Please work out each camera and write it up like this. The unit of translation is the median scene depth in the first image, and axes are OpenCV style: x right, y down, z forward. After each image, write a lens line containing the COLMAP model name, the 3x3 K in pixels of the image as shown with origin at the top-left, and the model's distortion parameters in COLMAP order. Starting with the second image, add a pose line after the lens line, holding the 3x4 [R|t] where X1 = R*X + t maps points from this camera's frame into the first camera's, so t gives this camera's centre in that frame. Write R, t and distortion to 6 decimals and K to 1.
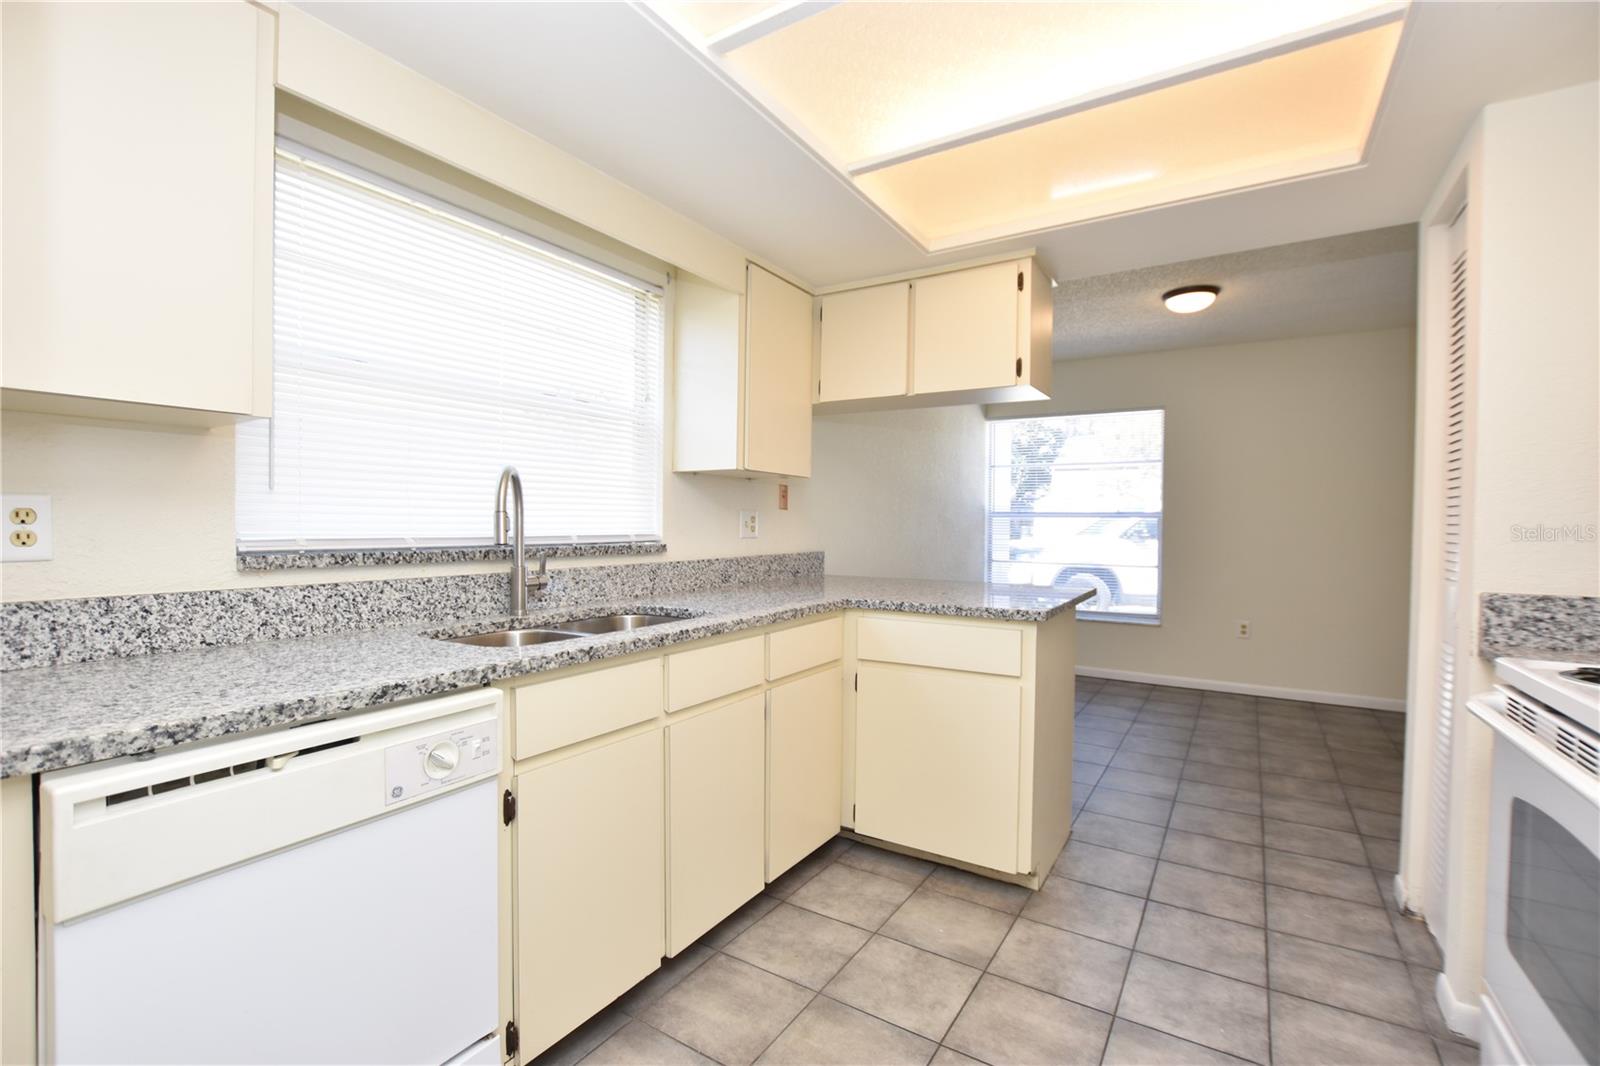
lens RADIAL K [[716.8, 0, 787.4], [0, 716.8, 529.0], [0, 0, 1]] dist [-0.017188, -0.000264]
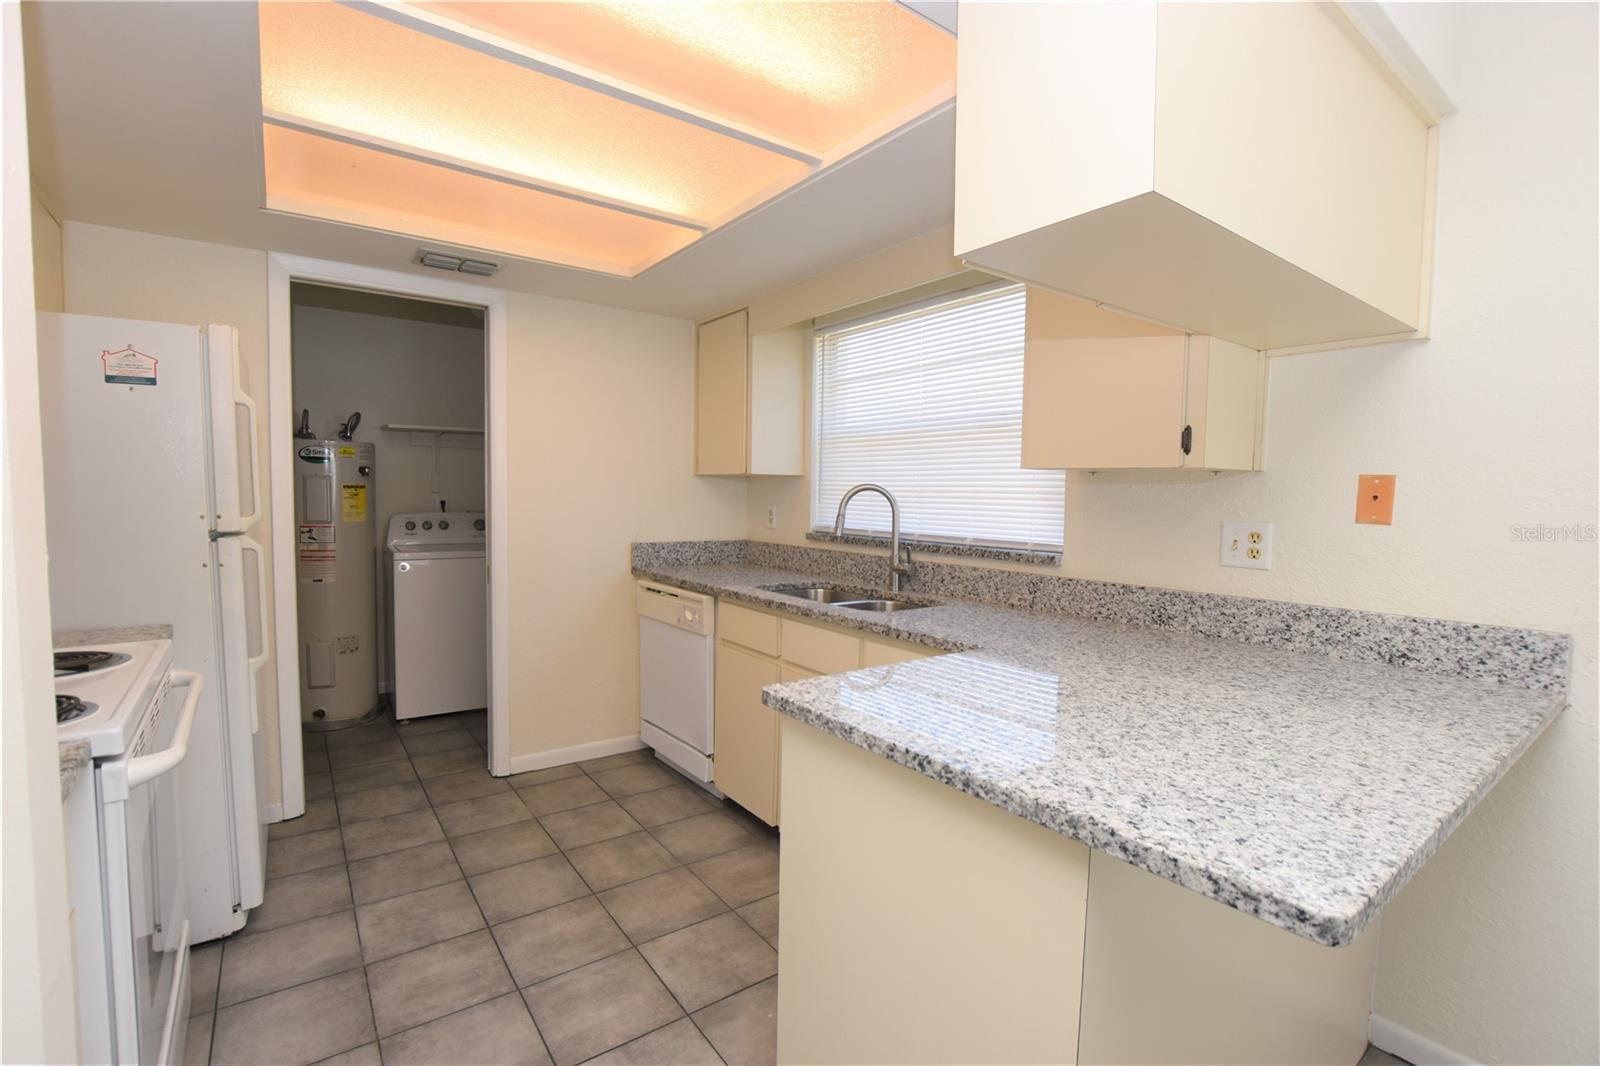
lens RADIAL K [[716.8, 0, 793.5], [0, 716.8, 540.6], [0, 0, 1]] dist [-0.017188, -0.000264]
pose [[-0.360141, 0.047588, -0.931684, 0.928265], [-0.029464, 0.997620, 0.062345, -0.052173], [0.932433, 0.049904, -0.357881, 1.246566]]
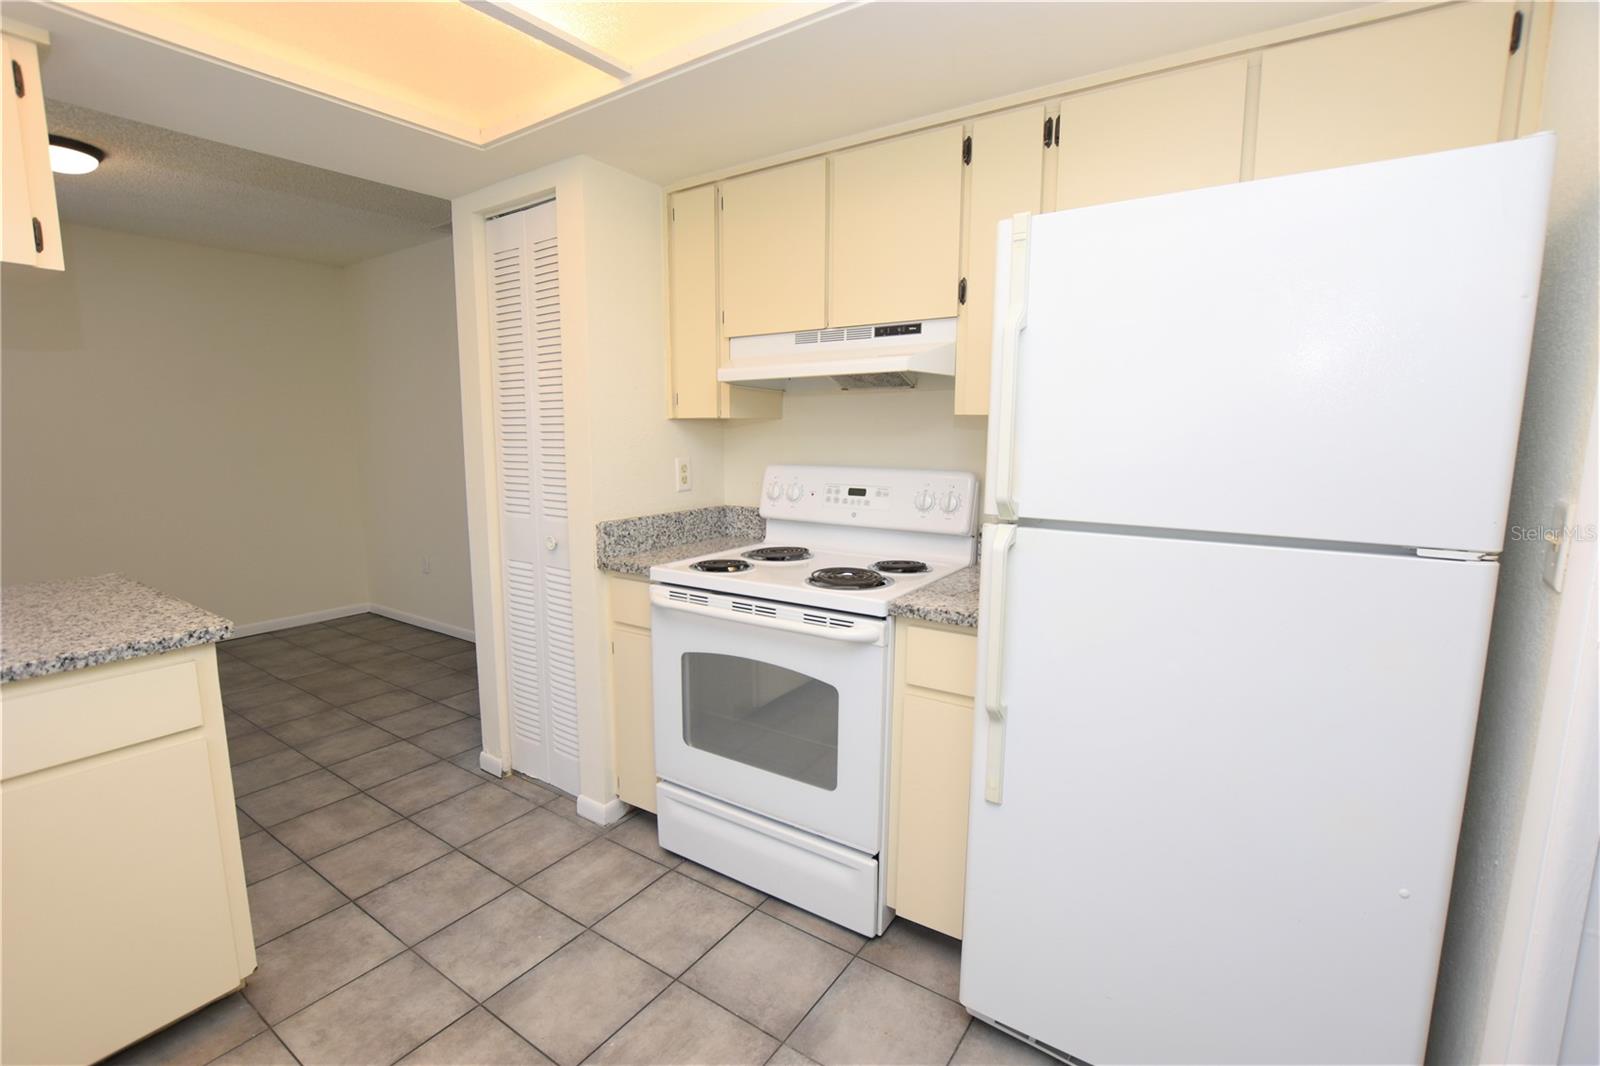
lens RADIAL K [[716.8, 0, 793.5], [0, 716.8, 534.6], [0, 0, 1]] dist [-0.017188, -0.000264]
pose [[0.038242, -0.151616, 0.987699, -0.304372], [0.010650, 0.988428, 0.151316, -0.072915], [-0.999212, 0.004733, 0.039415, 0.418454]]
